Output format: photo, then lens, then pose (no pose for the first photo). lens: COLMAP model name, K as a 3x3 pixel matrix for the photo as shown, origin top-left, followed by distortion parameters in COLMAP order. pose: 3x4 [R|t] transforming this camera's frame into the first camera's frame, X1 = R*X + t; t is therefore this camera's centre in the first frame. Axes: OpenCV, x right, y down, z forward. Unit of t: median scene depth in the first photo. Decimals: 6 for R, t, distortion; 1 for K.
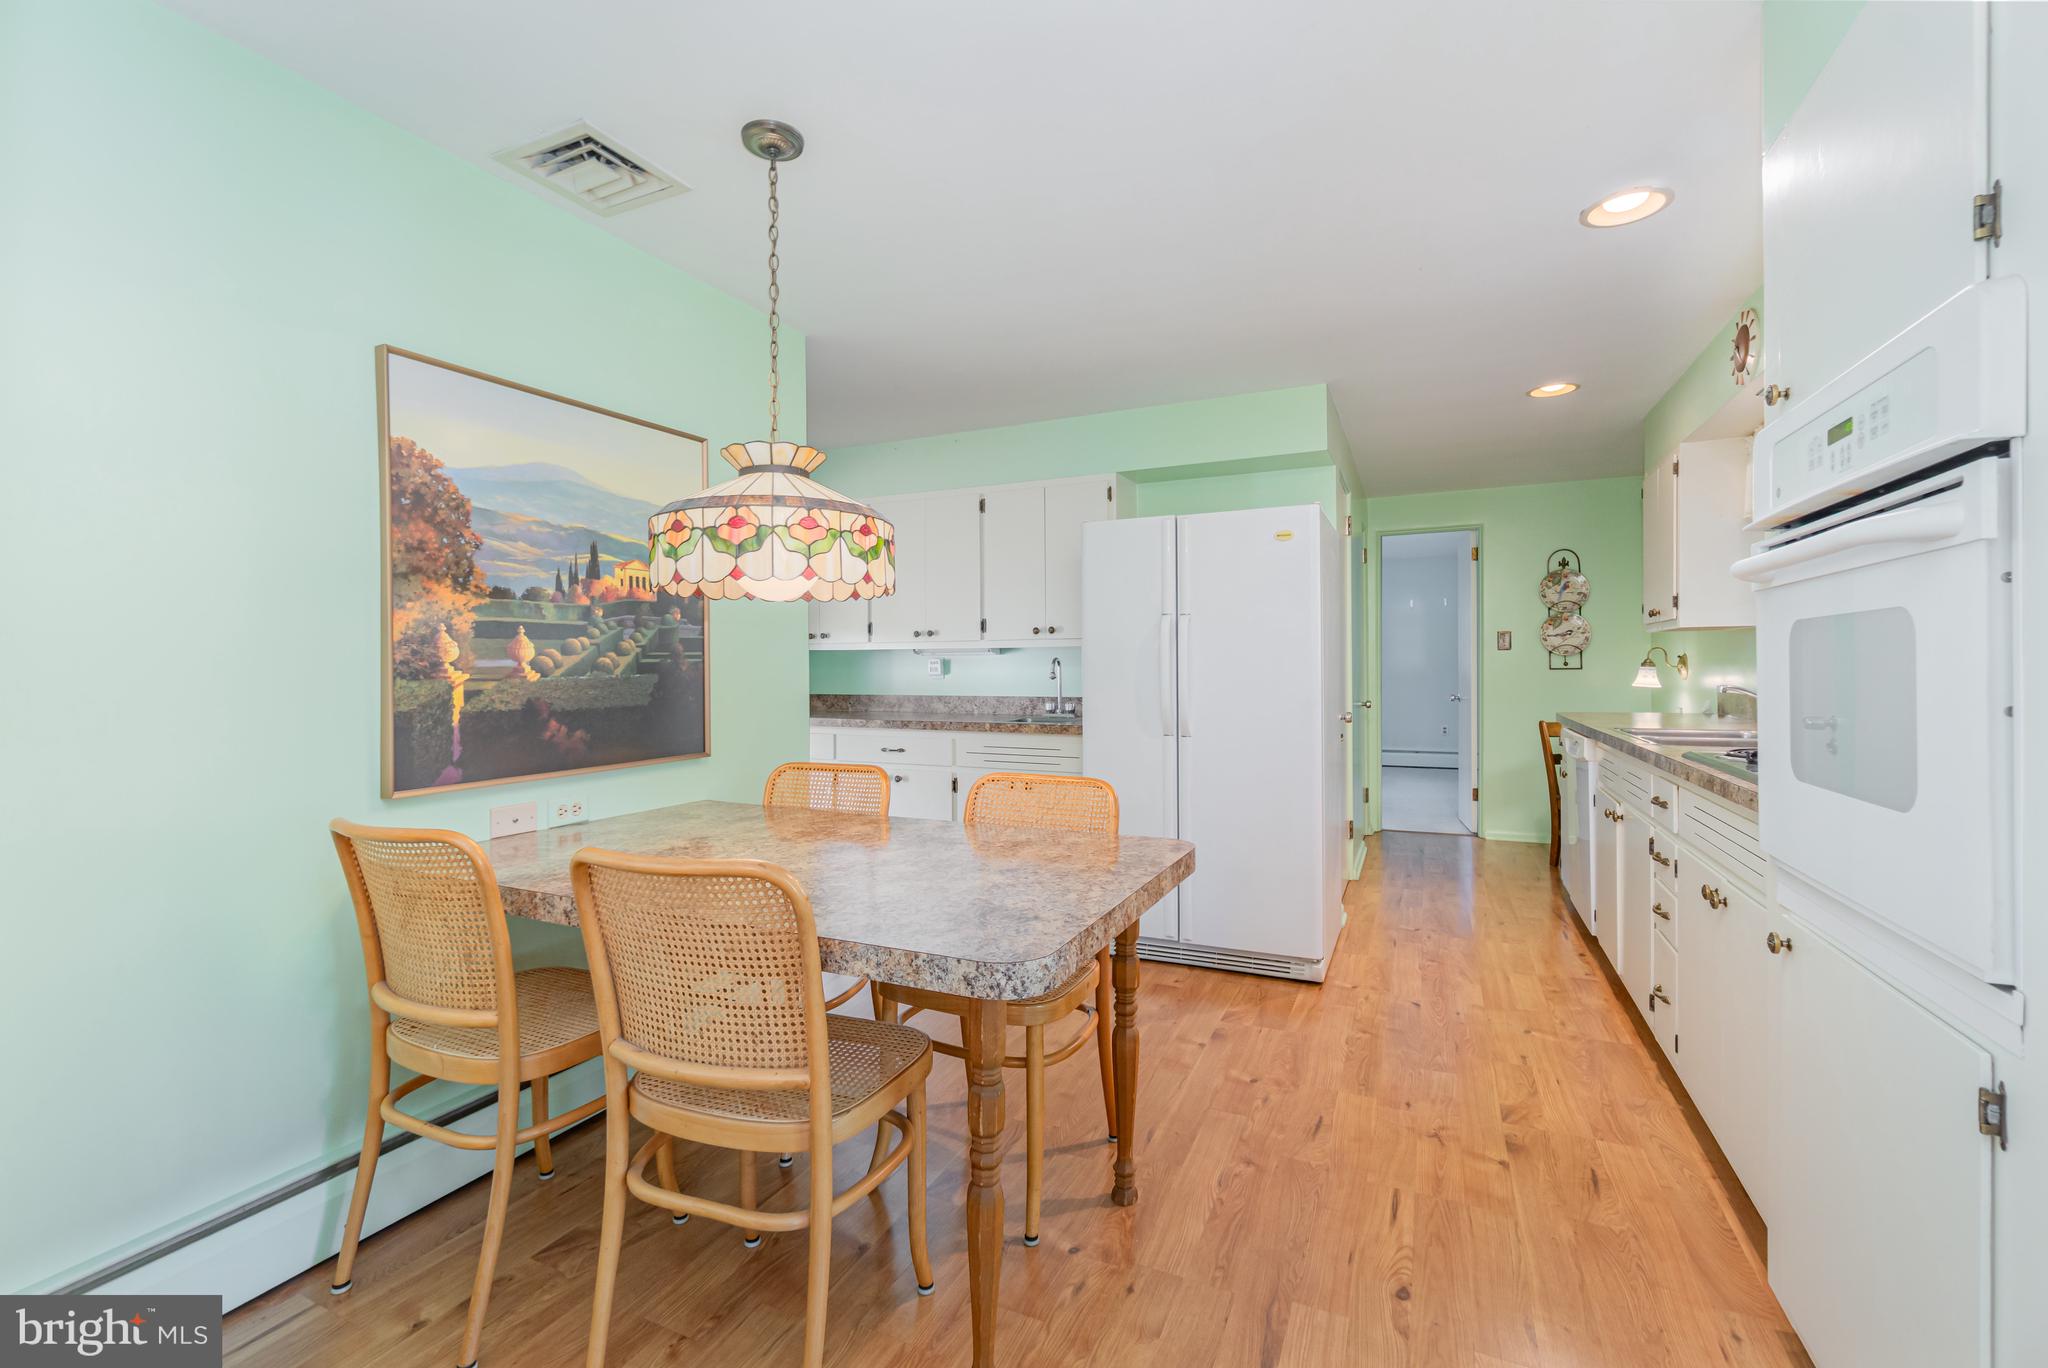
lens RADIAL K [[890.4, 0, 1022.6], [0, 890.4, 674.5], [0, 0, 1]] dist [-0.002948, -0.000199]
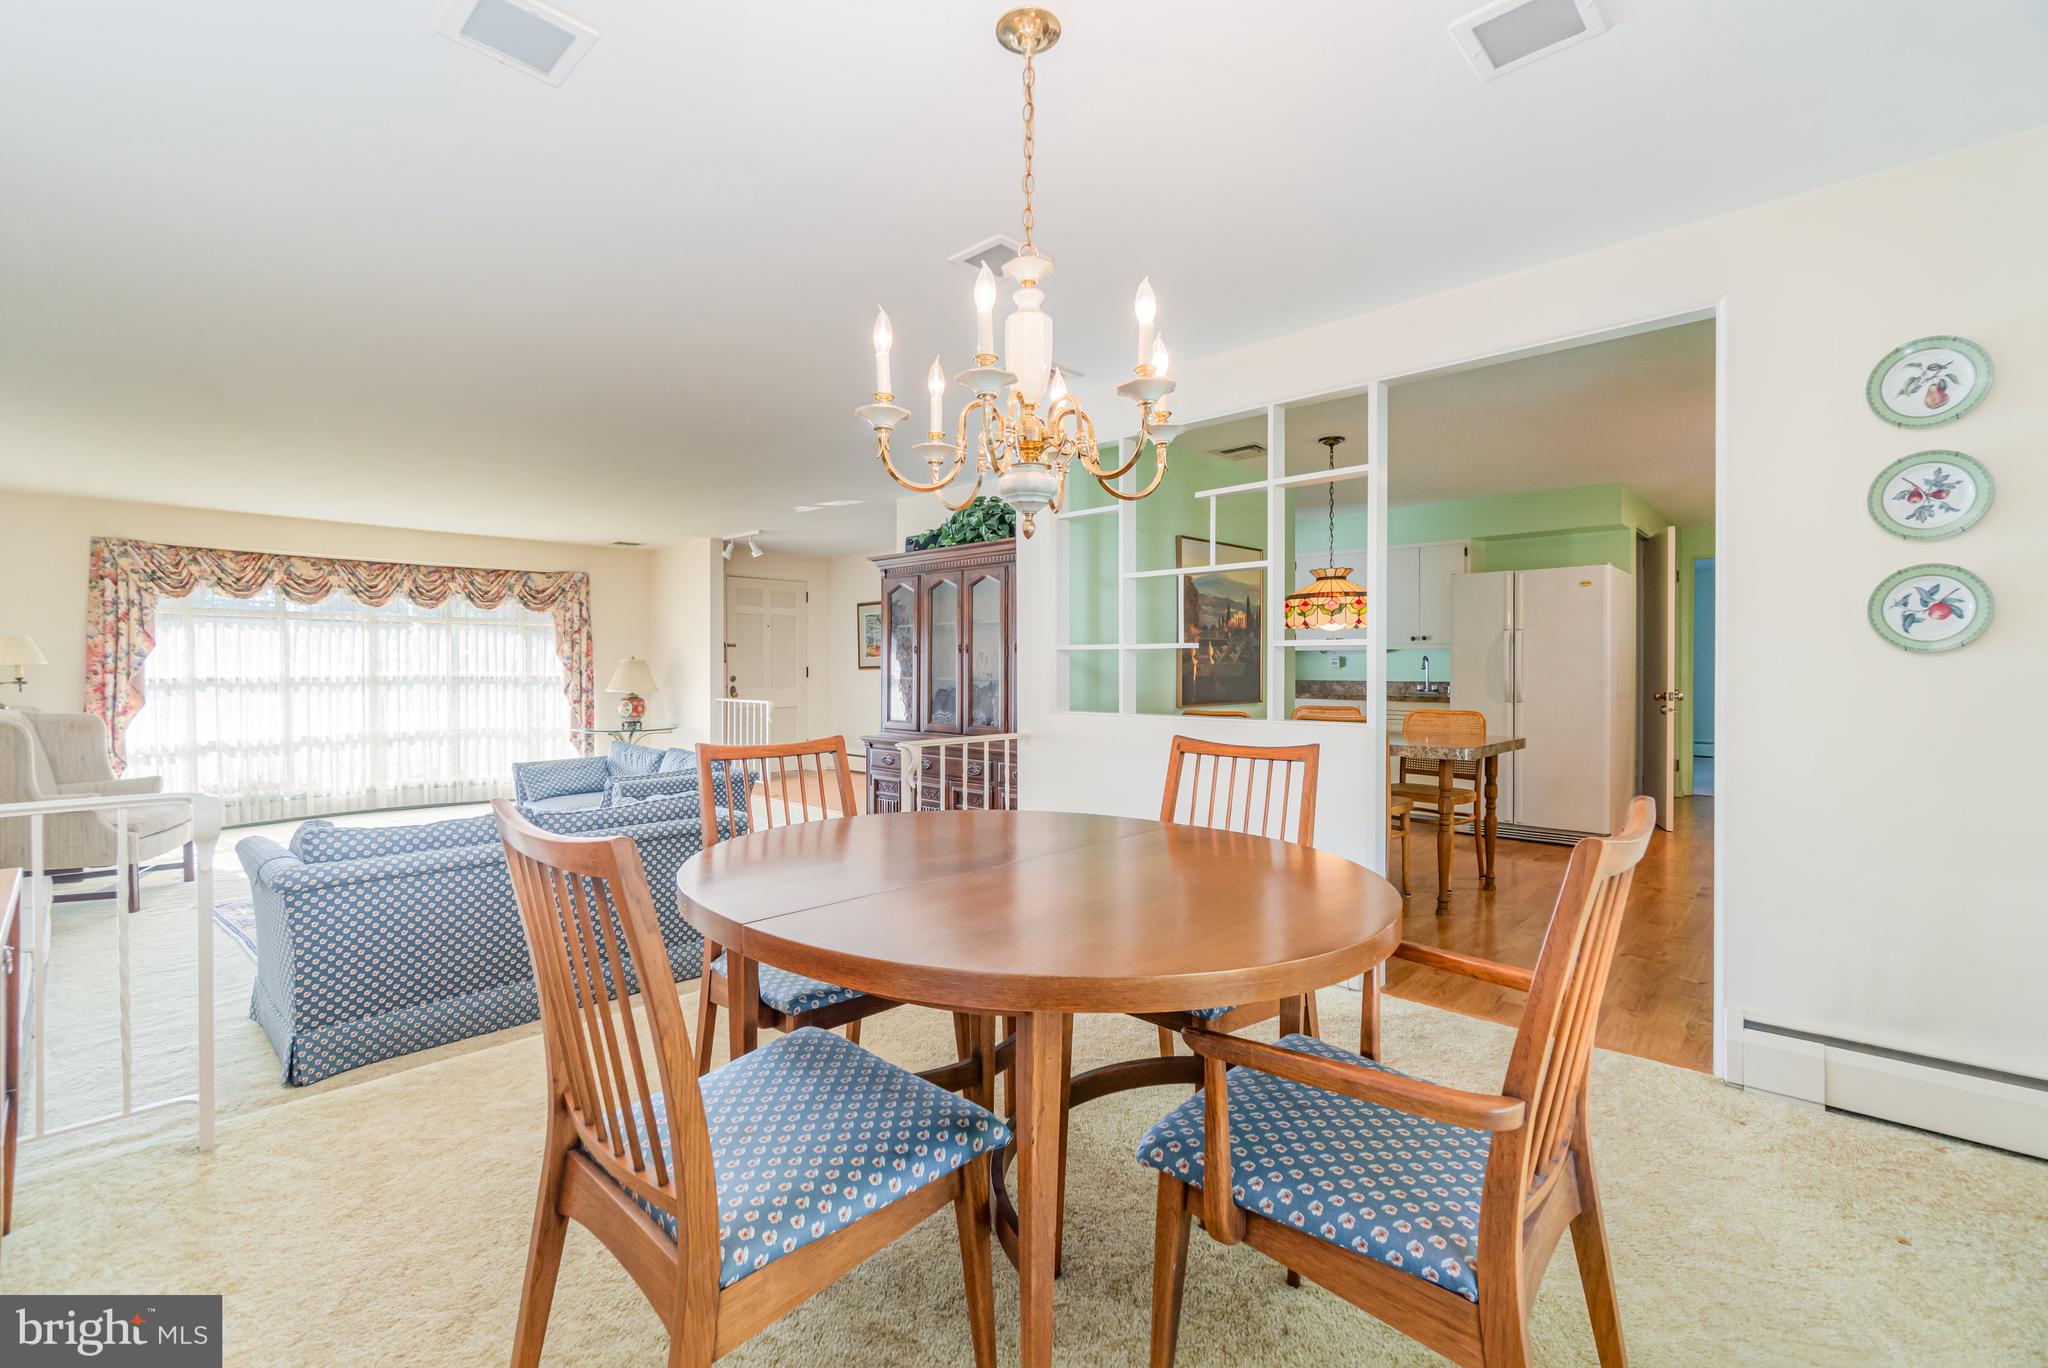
lens RADIAL K [[890.4, 0, 1022.6], [0, 890.4, 674.5], [0, 0, 1]] dist [-0.002948, -0.000199]
pose [[0.946550, 0.005345, -0.322513, -0.270878], [-0.006436, 0.999977, -0.002319, 0.045946], [0.322493, 0.004271, 0.946562, -1.478454]]
